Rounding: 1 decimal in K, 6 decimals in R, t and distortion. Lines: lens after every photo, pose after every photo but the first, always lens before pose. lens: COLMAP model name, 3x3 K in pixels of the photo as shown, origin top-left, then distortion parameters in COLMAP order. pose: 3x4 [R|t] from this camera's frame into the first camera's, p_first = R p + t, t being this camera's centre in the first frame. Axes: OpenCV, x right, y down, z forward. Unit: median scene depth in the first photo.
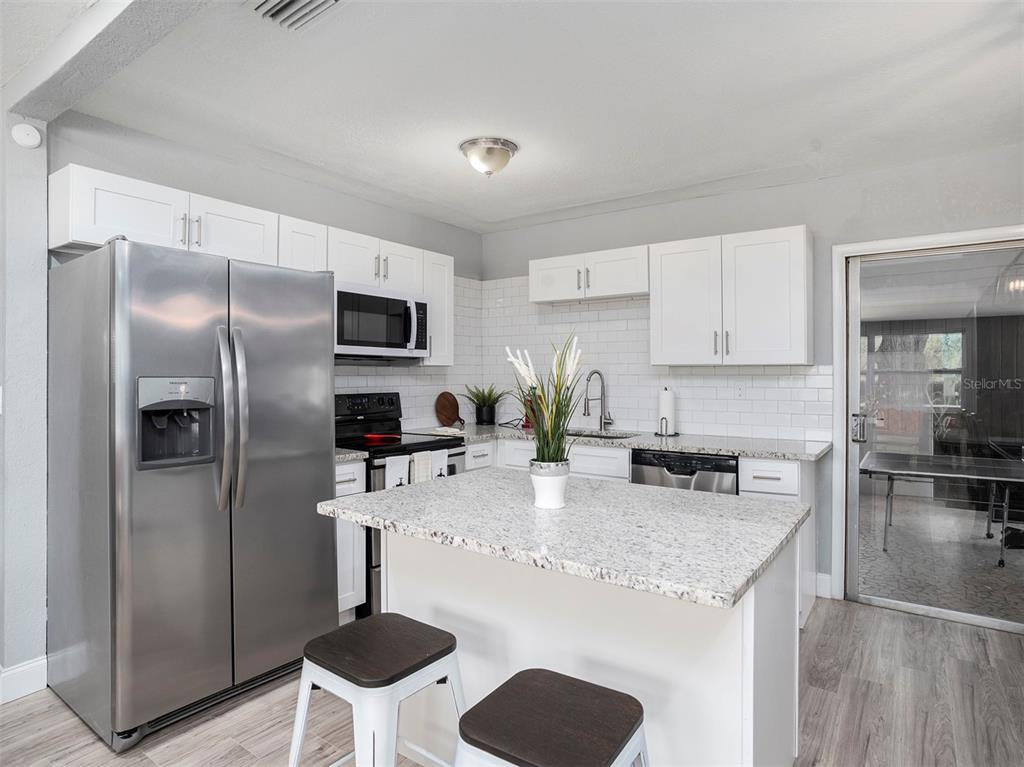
lens RADIAL K [[582.0, 0, 509.4], [0, 582.0, 374.9], [0, 0, 1]] dist [-0.001562, -0.011531]
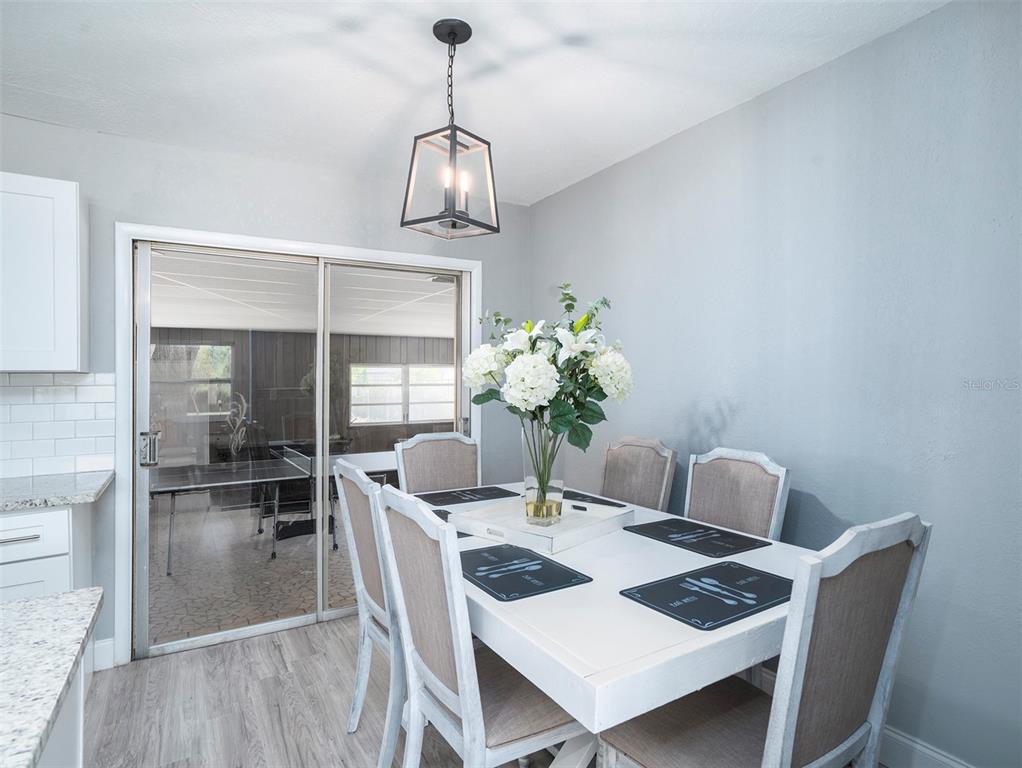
lens RADIAL K [[536.4, 0, 489.9], [0, 536.4, 387.7], [0, 0, 1]] dist [-0.002343, 0.002521]
pose [[0.405488, -0.005097, 0.914086, 0.098076], [-0.001088, 0.999981, 0.006058, -0.001967], [-0.914100, -0.003451, 0.405475, 0.243475]]
